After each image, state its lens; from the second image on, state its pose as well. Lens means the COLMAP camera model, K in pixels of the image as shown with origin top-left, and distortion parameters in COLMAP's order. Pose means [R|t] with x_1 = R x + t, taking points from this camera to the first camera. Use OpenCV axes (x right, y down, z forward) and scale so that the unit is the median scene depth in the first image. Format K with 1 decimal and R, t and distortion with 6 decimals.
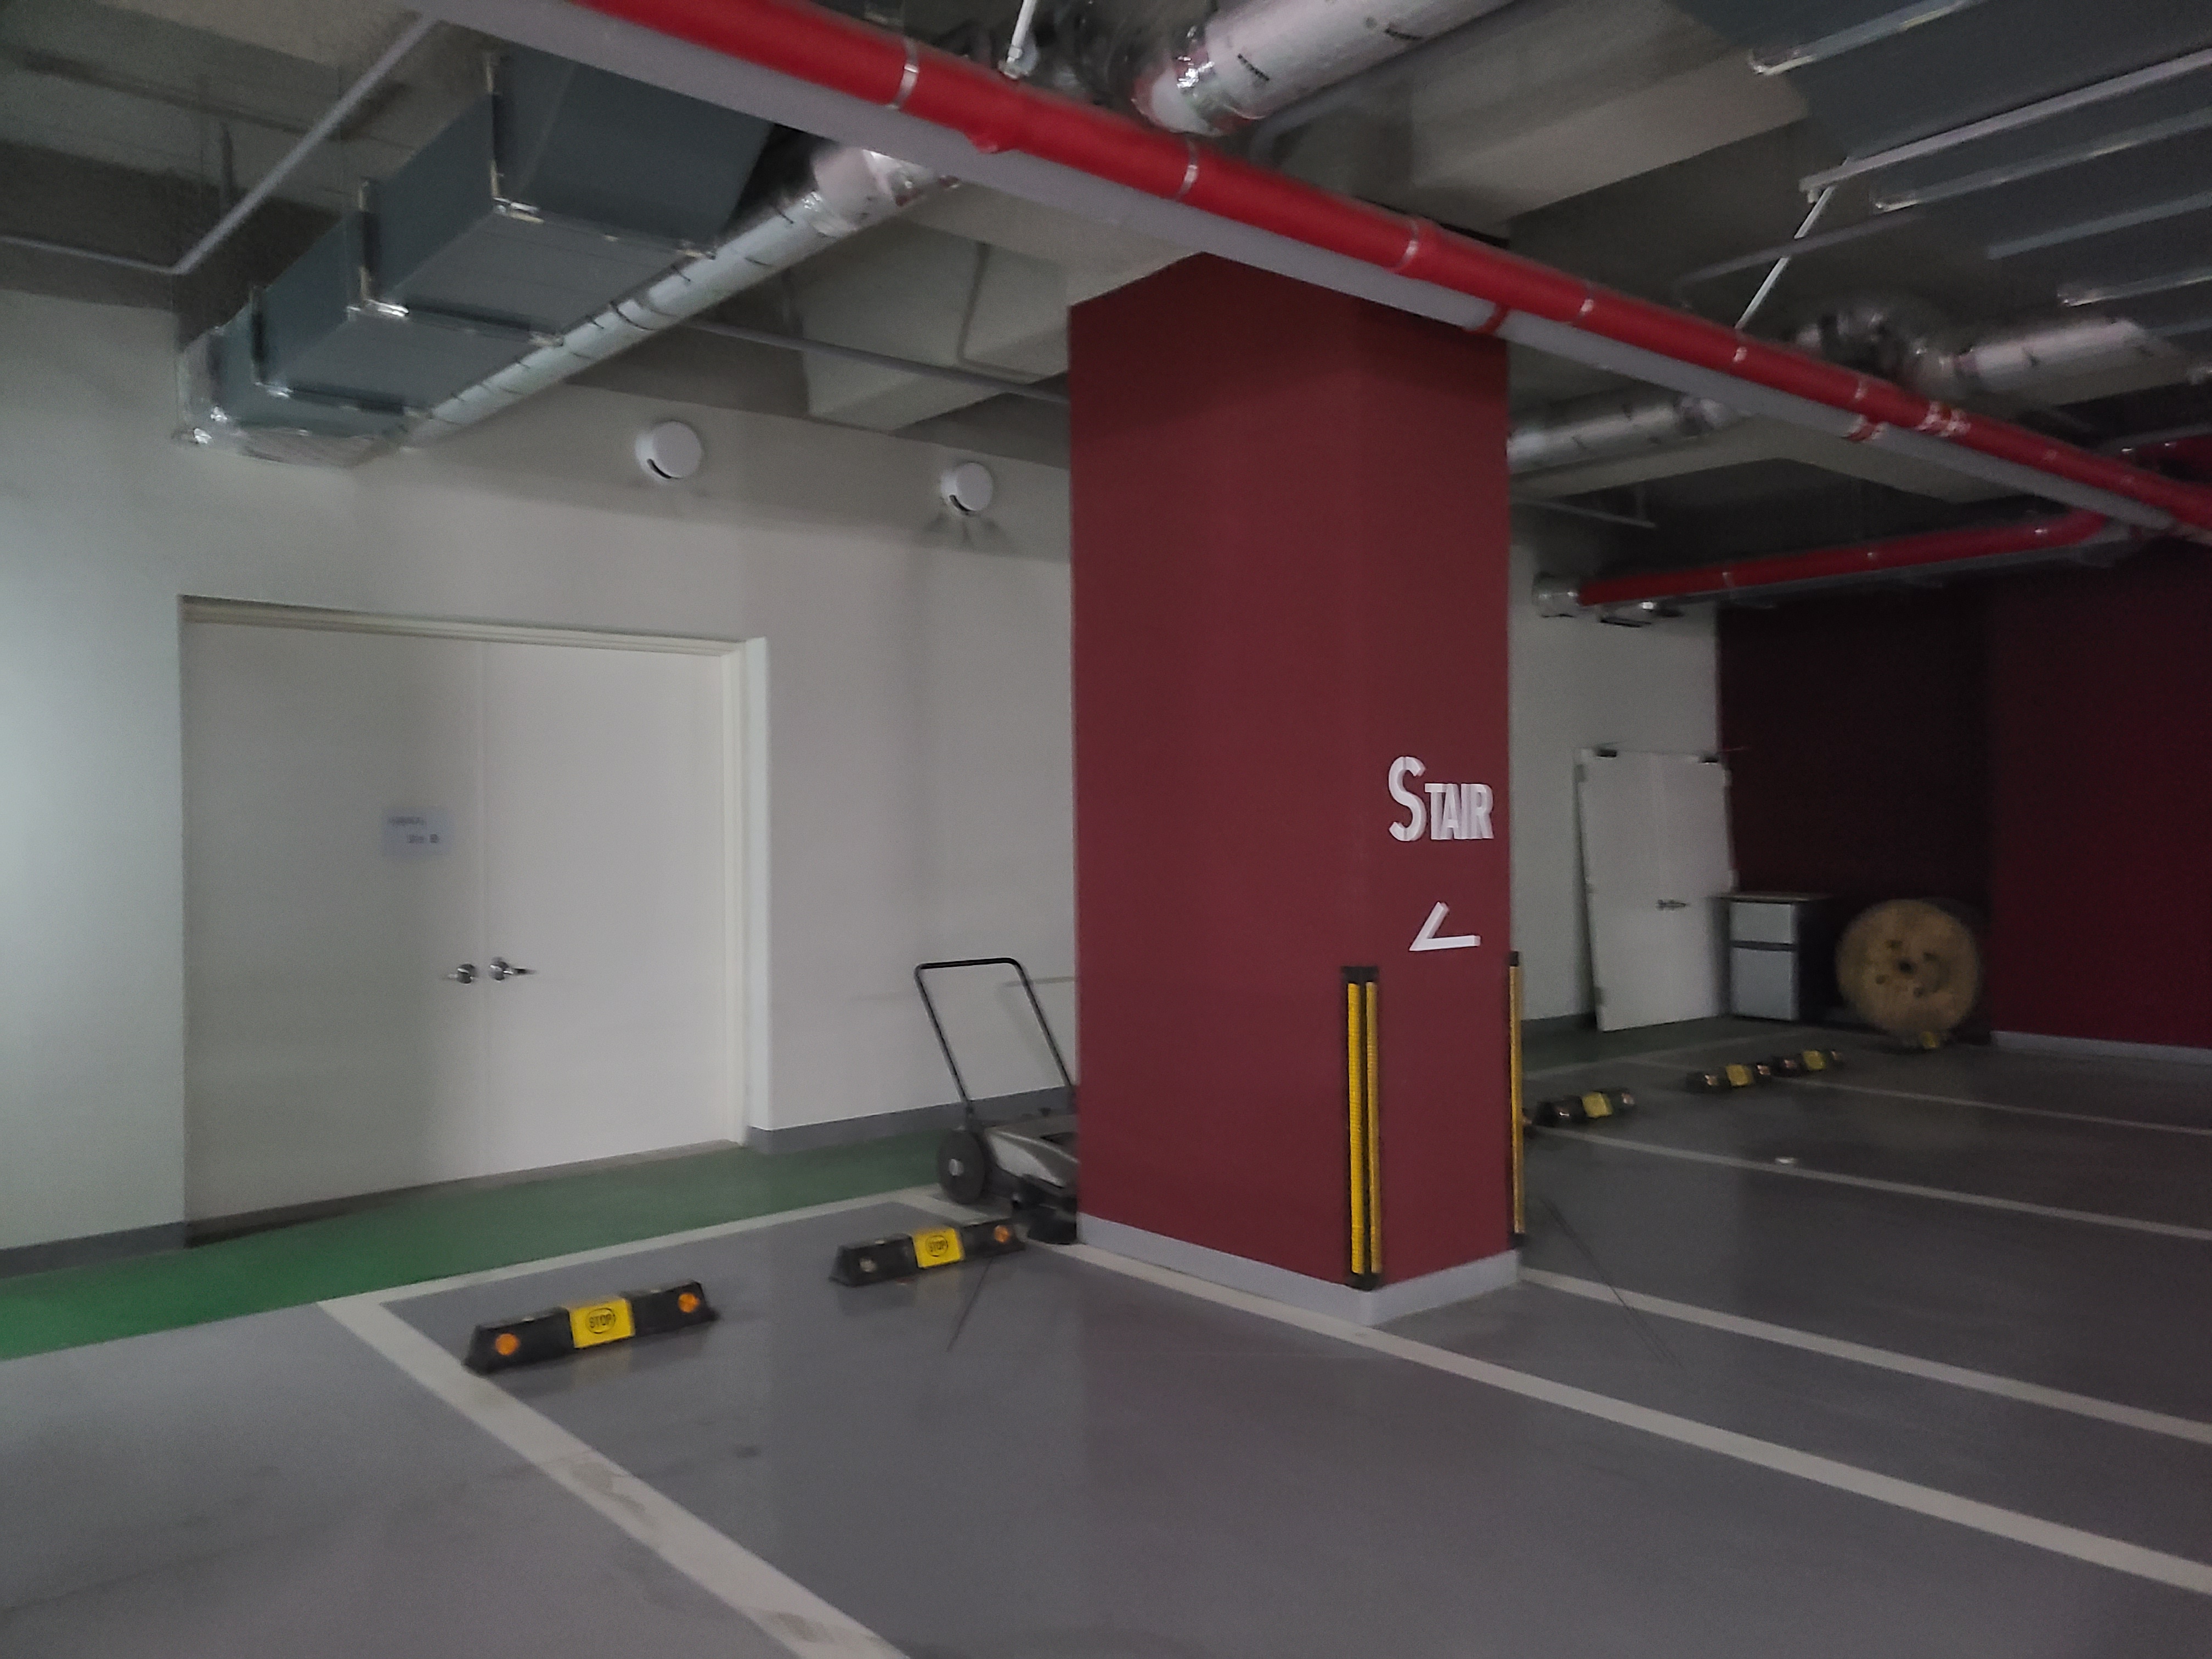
lens RADIAL K [[1658.2, 0, 1091.9], [0, 1658.2, 823.2], [0, 0, 1]] dist [0.075471, -0.067460]
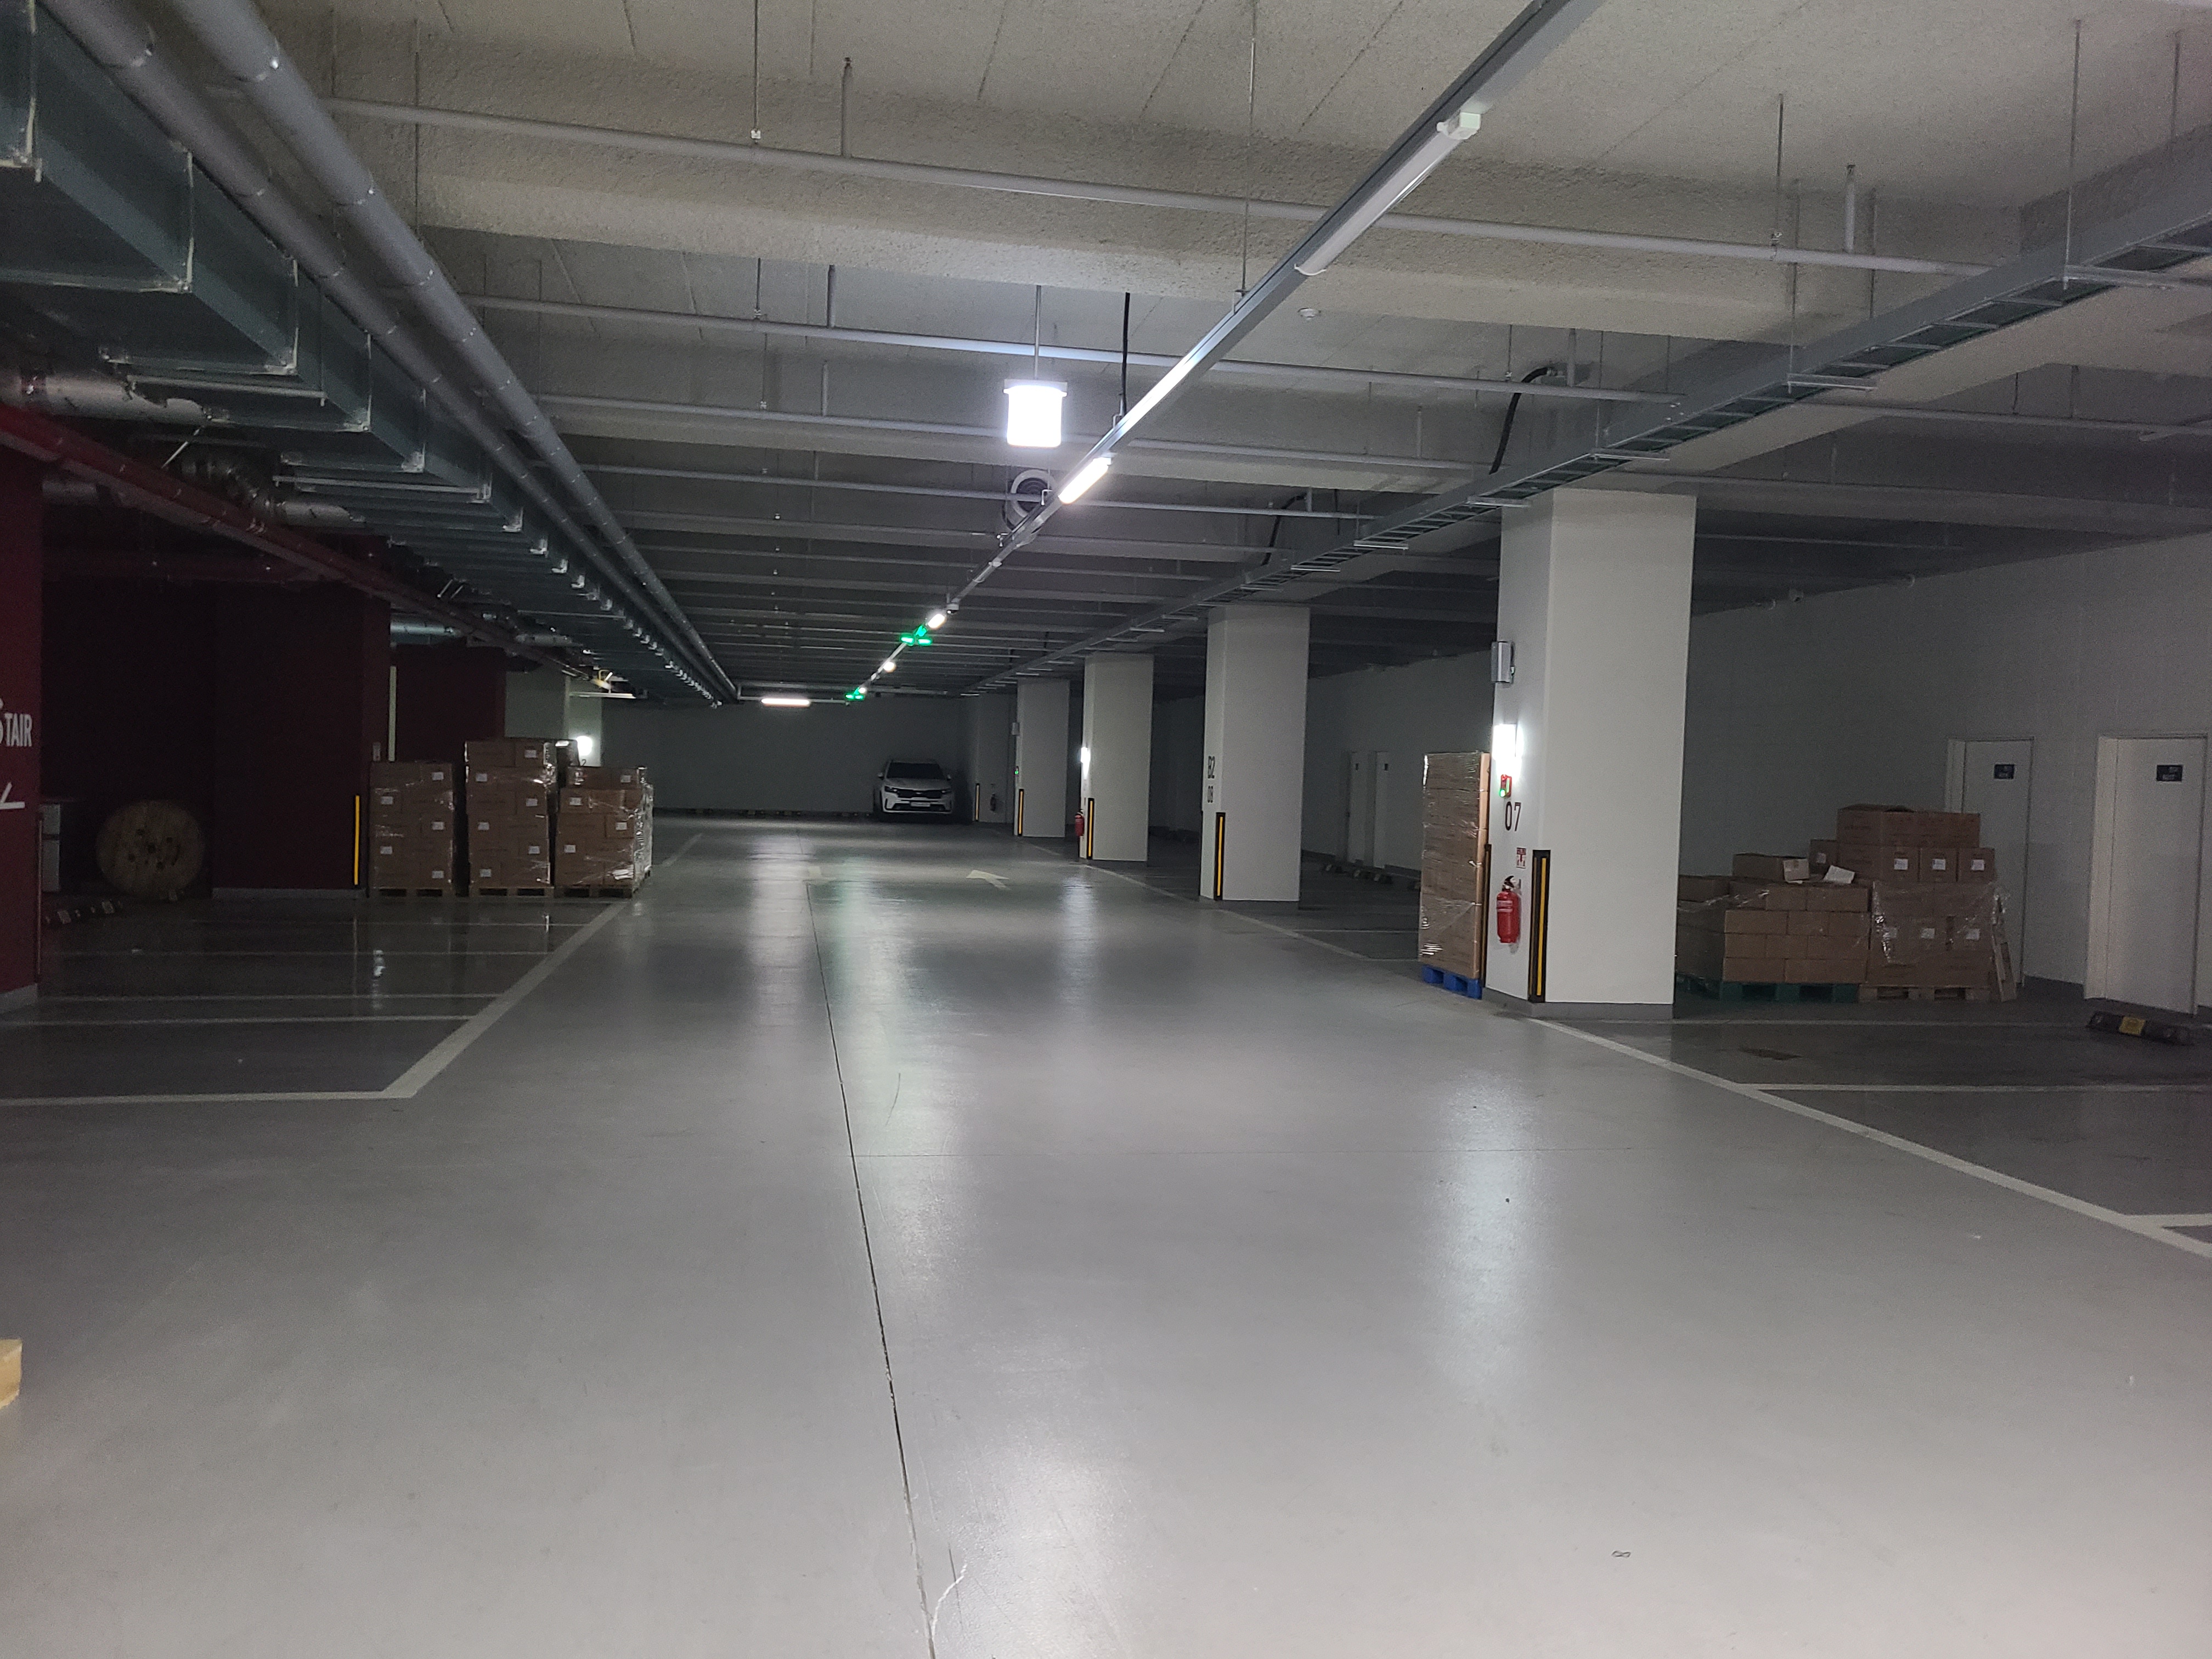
lens RADIAL K [[1658.2, 0, 1091.9], [0, 1658.2, 823.2], [0, 0, 1]] dist [0.075471, -0.067460]
pose [[0.502368, 0.002102, 0.864652, -0.606536], [-0.038937, 0.999038, 0.020195, 0.008896], [-0.863777, -0.043812, 0.501966, -0.697652]]
